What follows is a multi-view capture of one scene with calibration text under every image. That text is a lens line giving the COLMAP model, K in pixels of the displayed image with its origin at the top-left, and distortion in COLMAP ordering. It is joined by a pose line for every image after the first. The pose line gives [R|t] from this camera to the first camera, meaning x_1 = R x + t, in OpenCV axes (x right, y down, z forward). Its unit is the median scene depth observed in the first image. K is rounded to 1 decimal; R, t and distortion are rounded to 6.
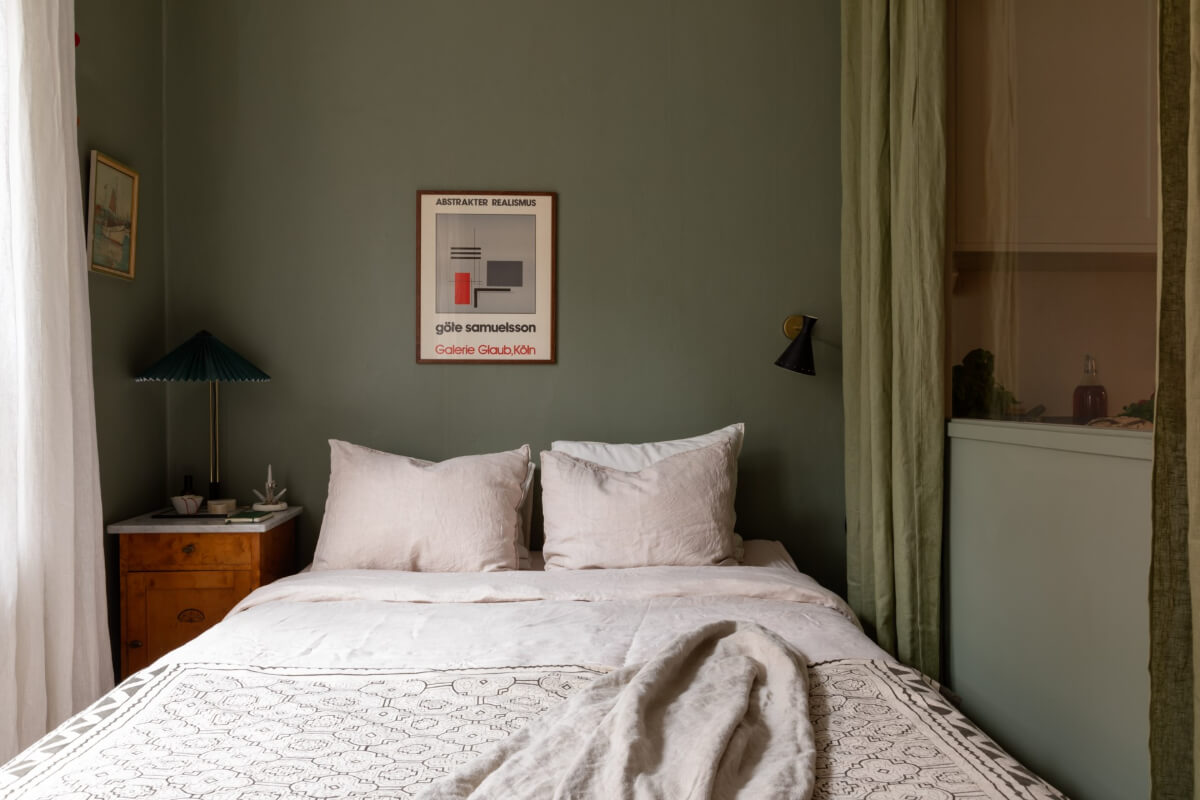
lens RADIAL K [[1006.5, 0, 602.5], [0, 1006.5, 389.4], [0, 0, 1]] dist [-0.002474, -0.005473]
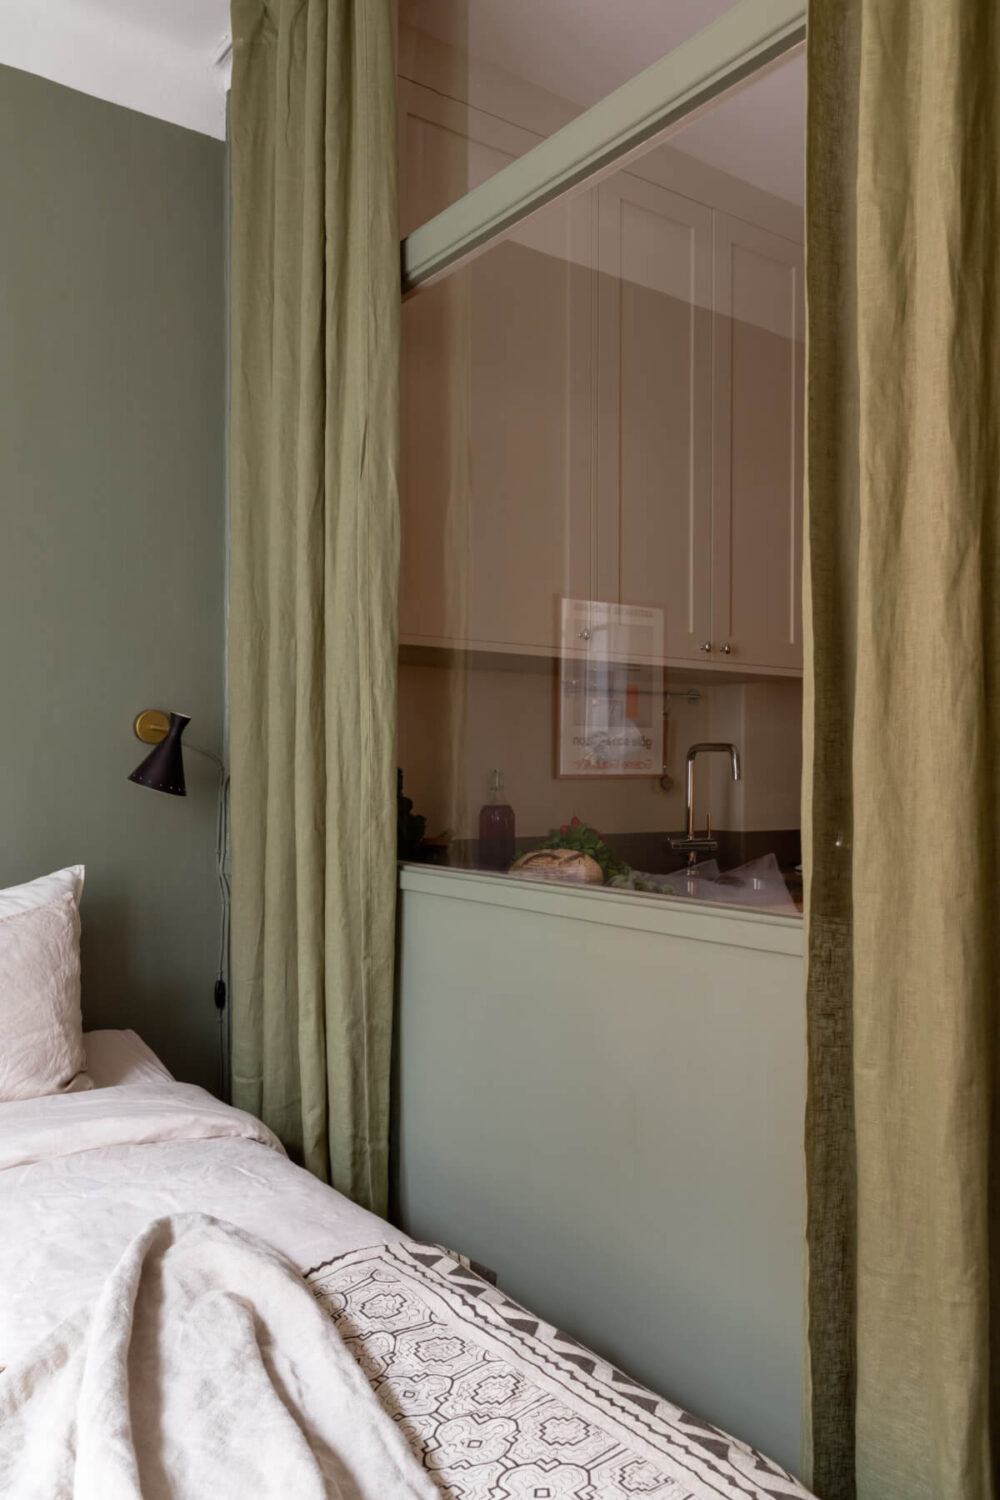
lens RADIAL K [[1168.6, 0, 500.0], [0, 1168.6, 750.0], [0, 0, 1]] dist [0.020450, -0.006074]
pose [[0.827615, 0.015537, 0.561081, -0.087561], [-0.010168, 0.999868, -0.012690, -0.044186], [-0.561204, 0.004798, 0.827664, 0.195439]]
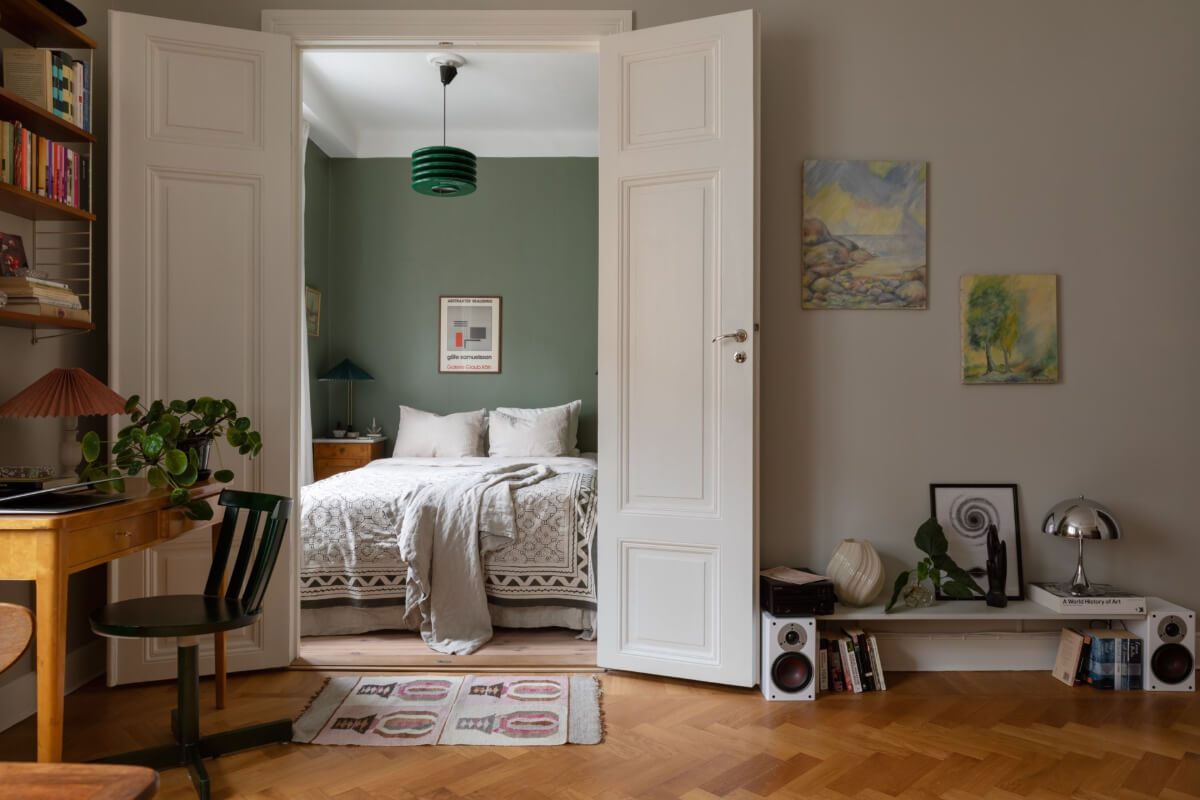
lens RADIAL K [[827.4, 0, 590.8], [0, 827.4, 394.0], [0, 0, 1]] dist [0.002013, -0.000584]
pose [[0.998843, 0.005992, -0.047706, 0.279882], [-0.006268, 0.999964, -0.005638, 0.034042], [0.047671, 0.005931, 0.998845, -0.952766]]
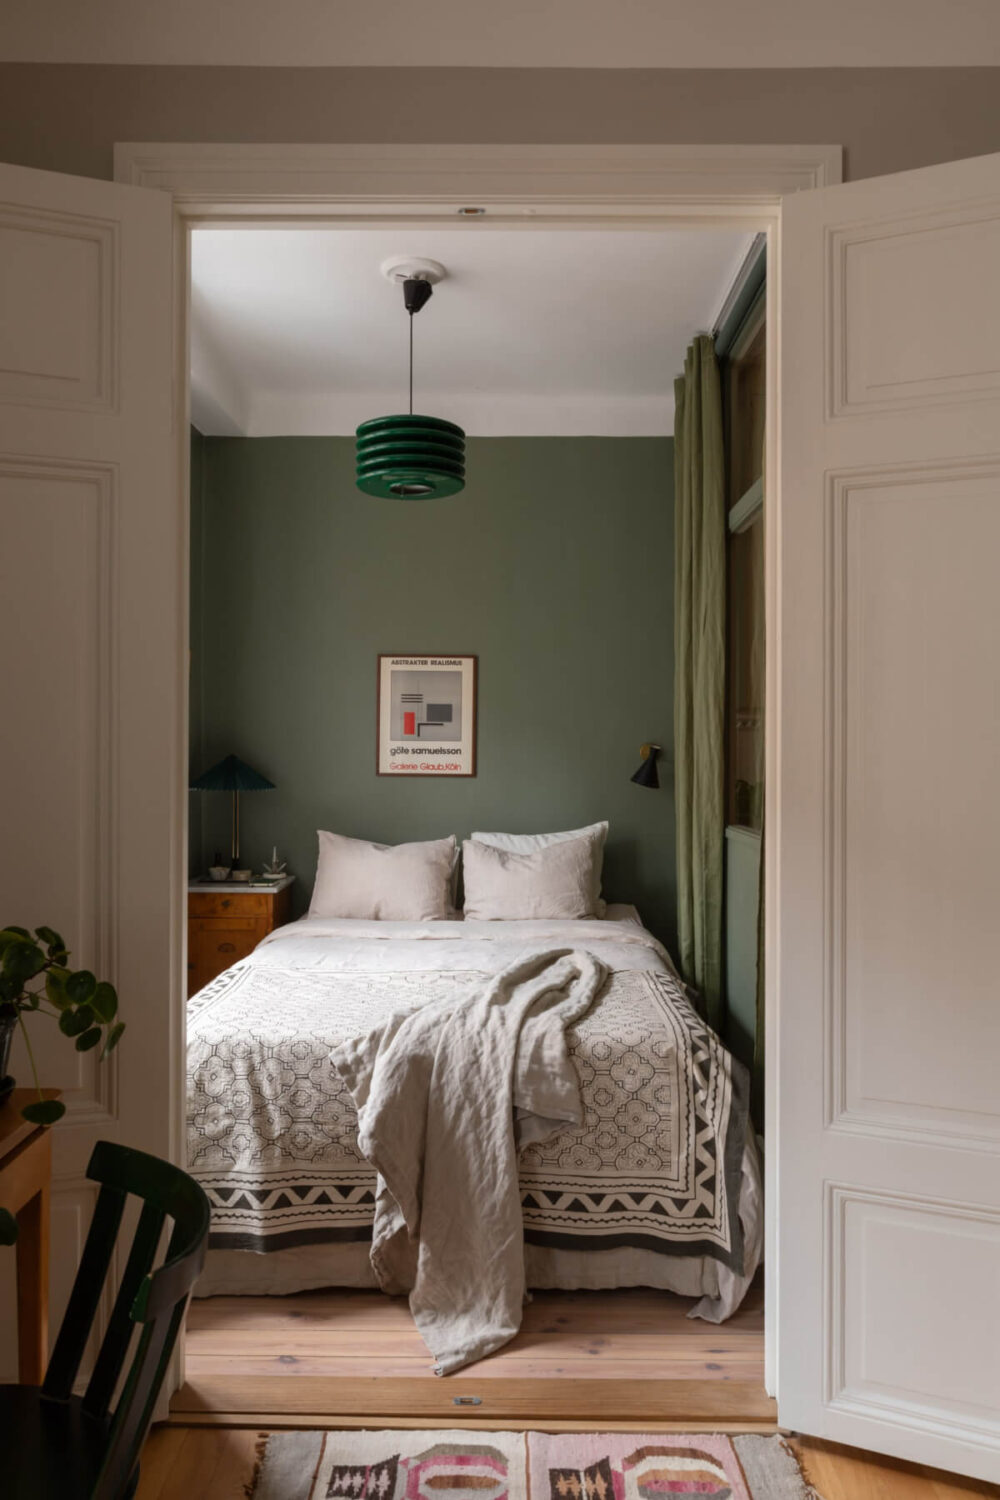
lens RADIAL K [[1073.9, 0, 491.8], [0, 1073.9, 753.6], [0, 0, 1]] dist [-0.001275, 0.001244]
pose [[0.998508, 0.007146, -0.054139, 0.067619], [-0.007080, 0.999974, 0.001401, -0.070403], [0.054147, -0.001015, 0.998532, -0.582514]]
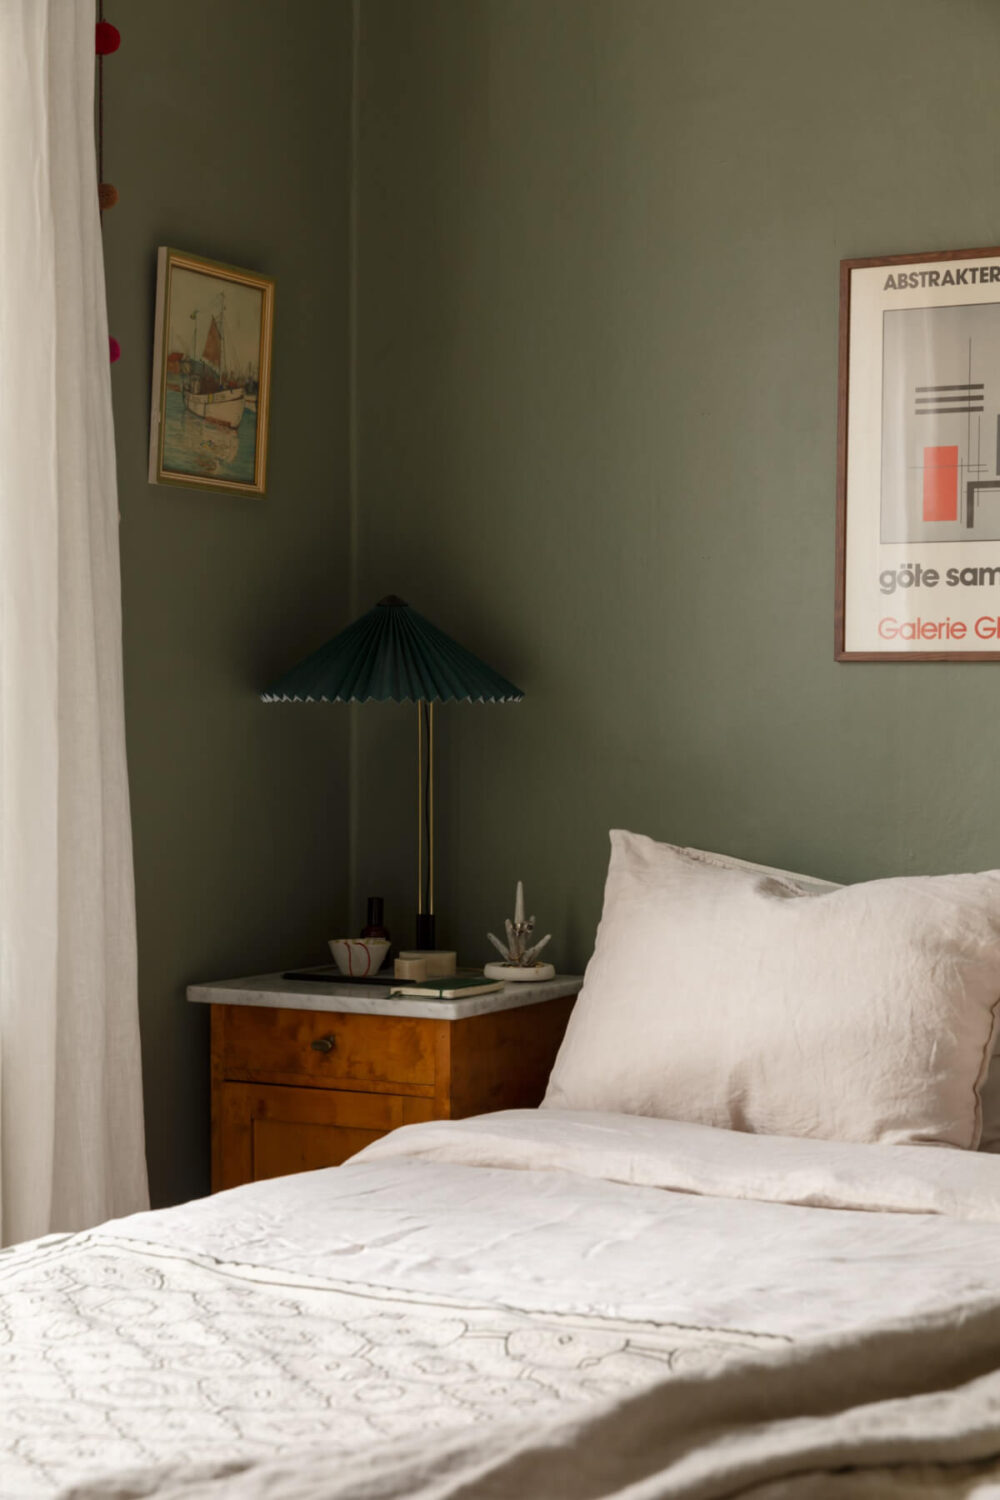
lens RADIAL K [[2609.7, 0, 500.0], [0, 2609.7, 750.0], [0, 0, 1]] dist [0.007947, 0.021353]
pose [[0.850669, 0.011733, -0.525570, 0.324926], [-0.007532, 0.999920, 0.010132, 0.002136], [0.525647, -0.004661, 0.850690, -0.034356]]
